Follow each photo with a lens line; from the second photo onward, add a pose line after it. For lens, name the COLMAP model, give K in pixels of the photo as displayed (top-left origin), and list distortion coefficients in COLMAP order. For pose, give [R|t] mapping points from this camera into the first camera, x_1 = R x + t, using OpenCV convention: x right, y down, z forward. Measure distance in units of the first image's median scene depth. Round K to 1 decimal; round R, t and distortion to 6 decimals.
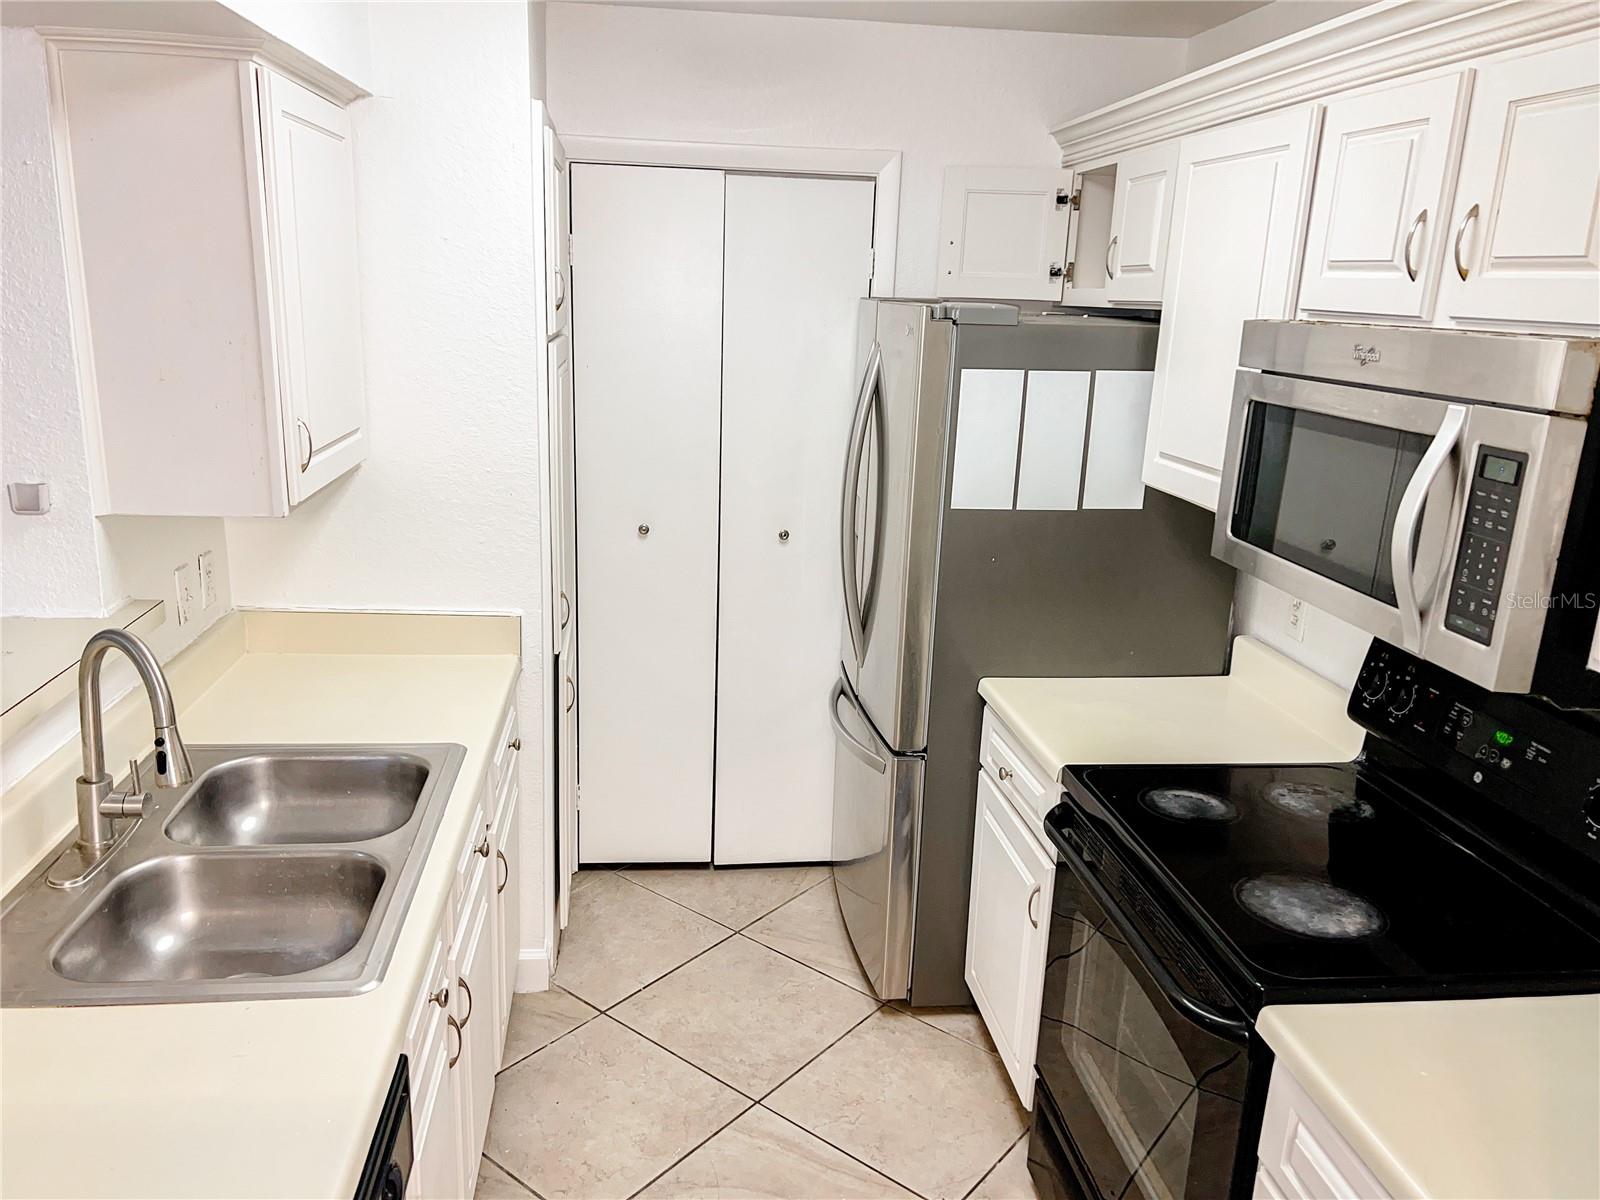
lens RADIAL K [[1199.4, 0, 797.7], [0, 1199.4, 605.8], [0, 0, 1]] dist [0.014670, 0.003914]
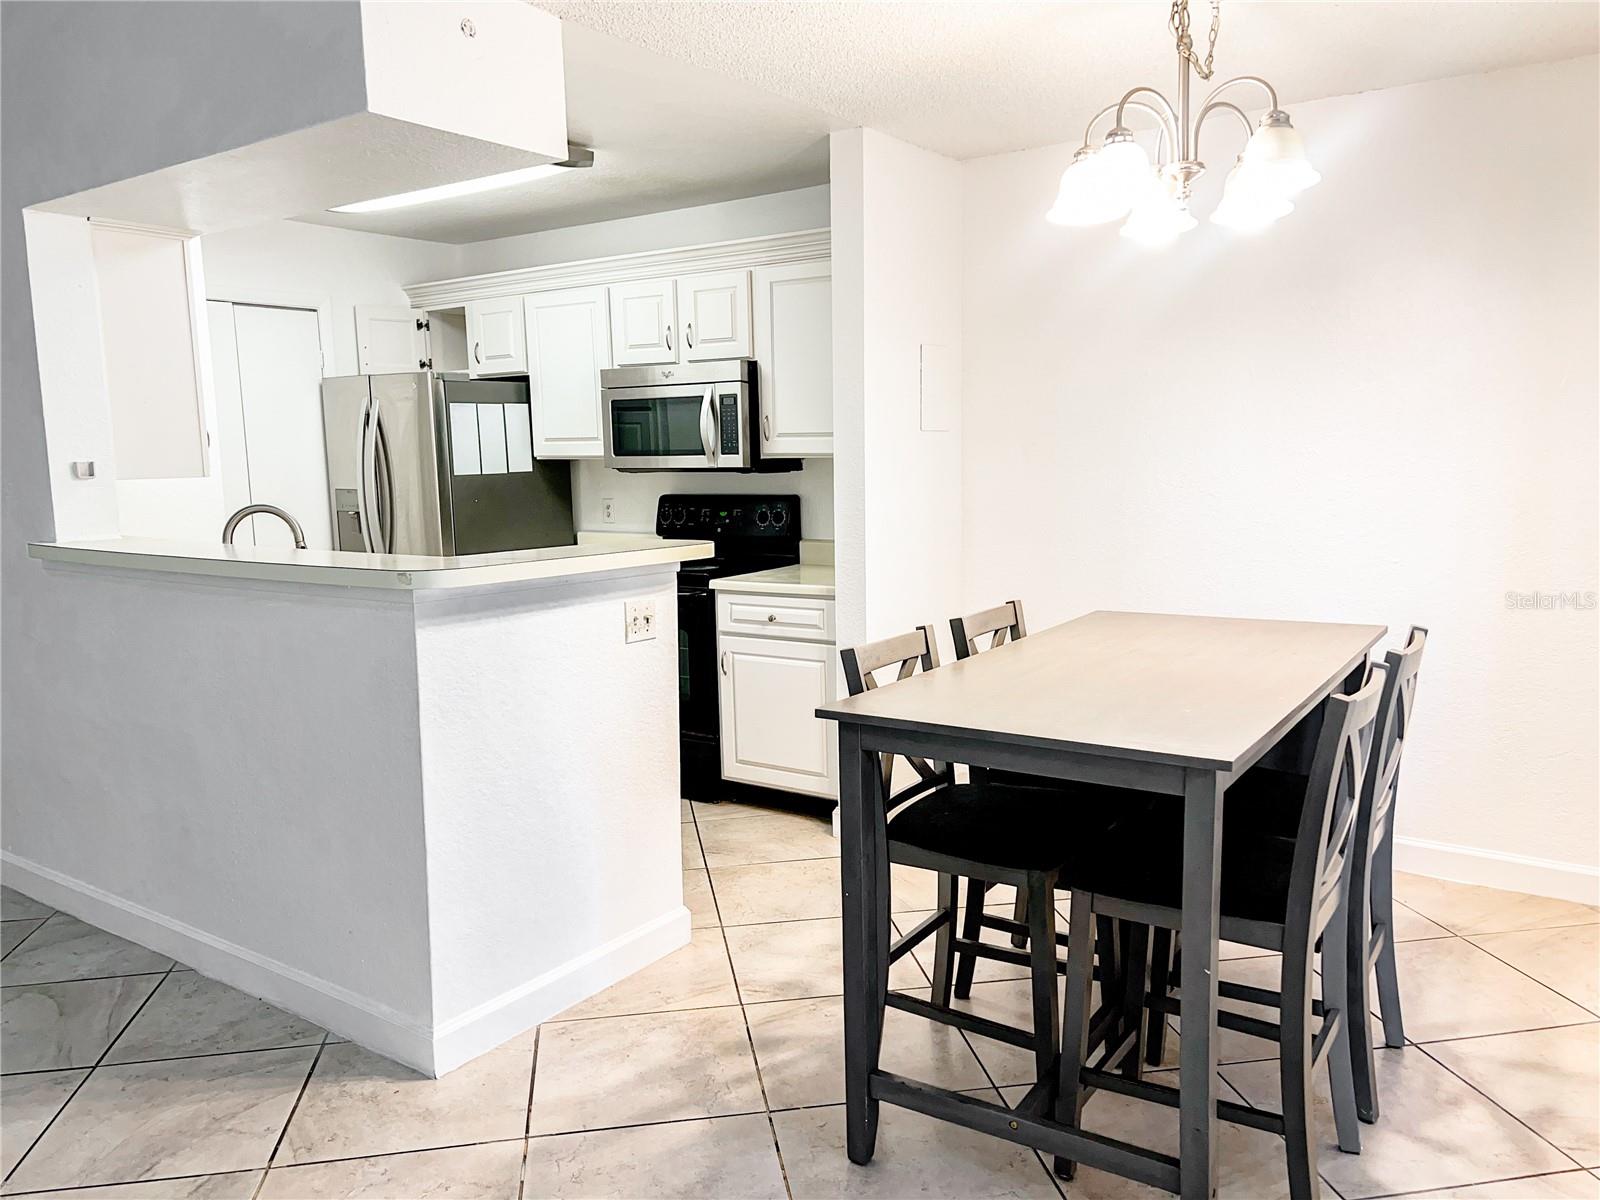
lens RADIAL K [[1199.4, 0, 804.1], [0, 1199.4, 601.4], [0, 0, 1]] dist [0.014670, 0.003914]
pose [[0.661405, -0.147092, 0.735464, -1.139489], [0.236558, 0.971442, -0.018450, 0.340293], [-0.711747, 0.186183, 0.677312, -0.806529]]
